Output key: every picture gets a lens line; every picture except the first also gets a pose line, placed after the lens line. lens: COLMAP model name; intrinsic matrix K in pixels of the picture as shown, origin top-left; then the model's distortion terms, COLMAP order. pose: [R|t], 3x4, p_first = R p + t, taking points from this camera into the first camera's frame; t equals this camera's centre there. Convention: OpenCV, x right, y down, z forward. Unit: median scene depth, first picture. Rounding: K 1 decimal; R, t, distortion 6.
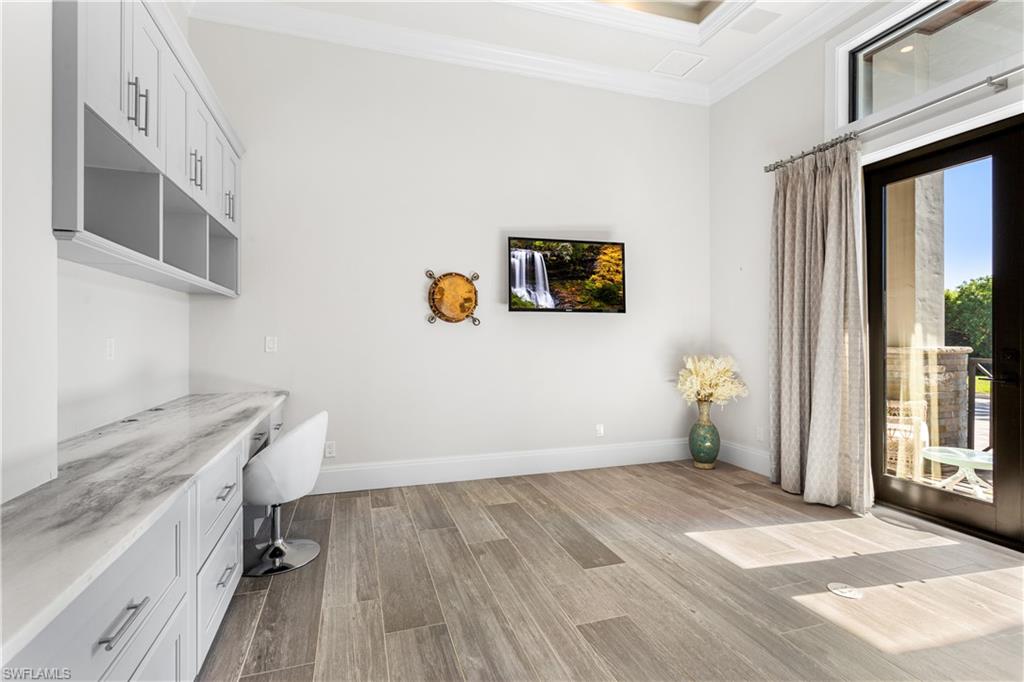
lens RADIAL K [[491.6, 0, 510.0], [0, 491.6, 335.8], [0, 0, 1]] dist [-0.000190, 0.000485]
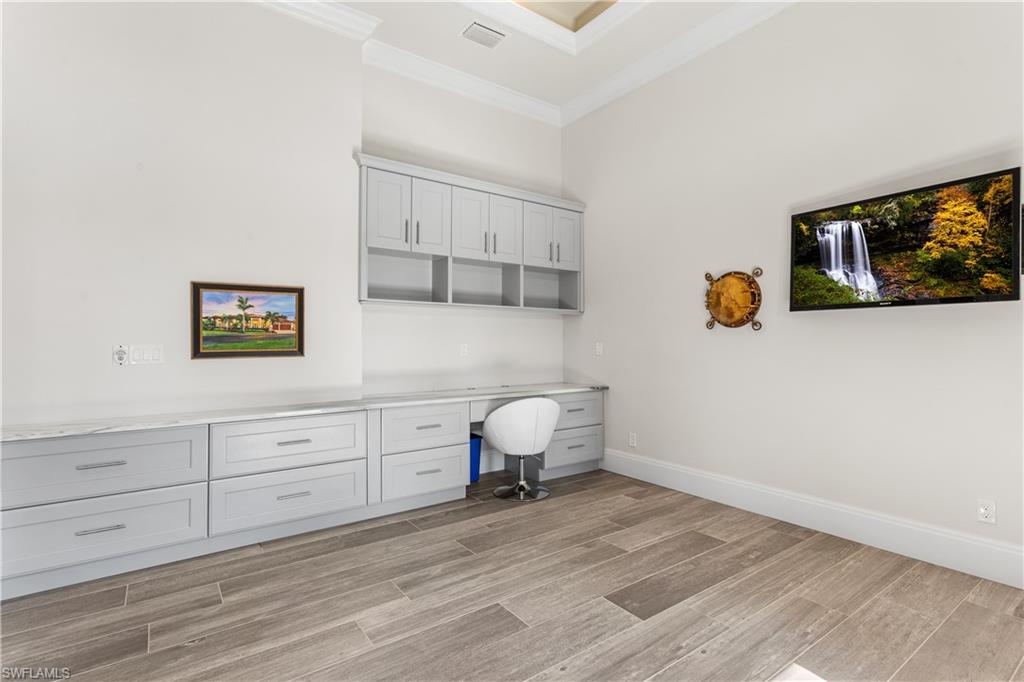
lens RADIAL K [[491.6, 0, 510.0], [0, 491.6, 335.8], [0, 0, 1]] dist [-0.000190, 0.000485]
pose [[0.303966, -0.010563, -0.952624, 0.695023], [0.001249, 0.999942, -0.010689, -0.003213], [0.952682, 0.002059, 0.303961, 0.392125]]
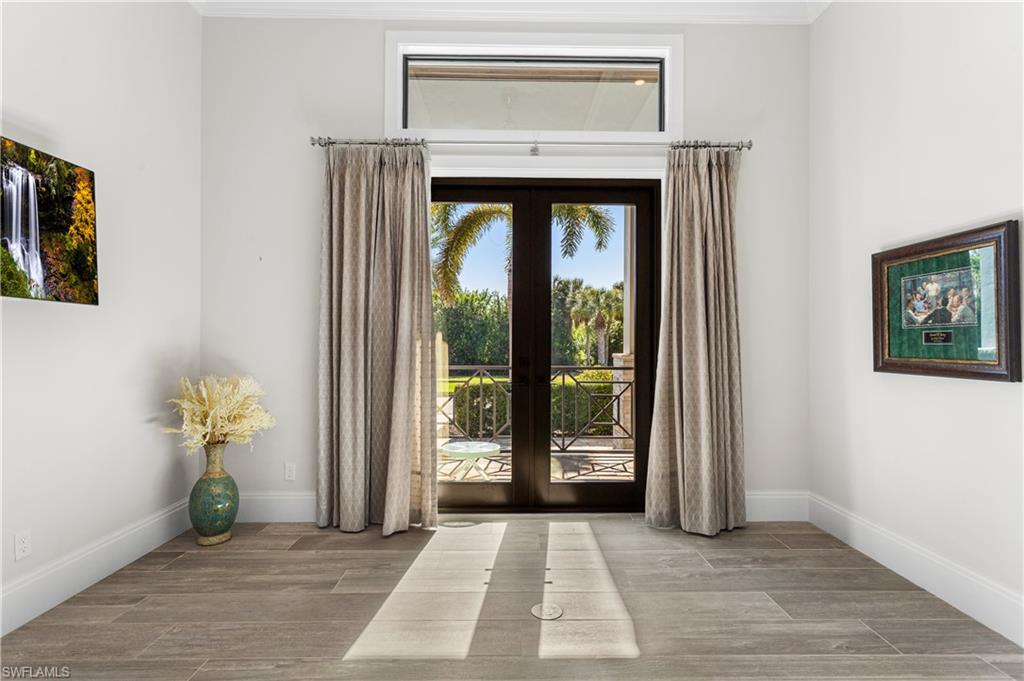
lens RADIAL K [[498.8, 0, 512.0], [0, 498.8, 340.5], [0, 0, 1]] dist [0.001899, 0.000643]
pose [[0.290667, 0.009655, 0.956776, -0.185212], [-0.001146, 0.999952, -0.009743, -0.003846], [-0.956824, 0.001736, 0.290664, 0.504363]]
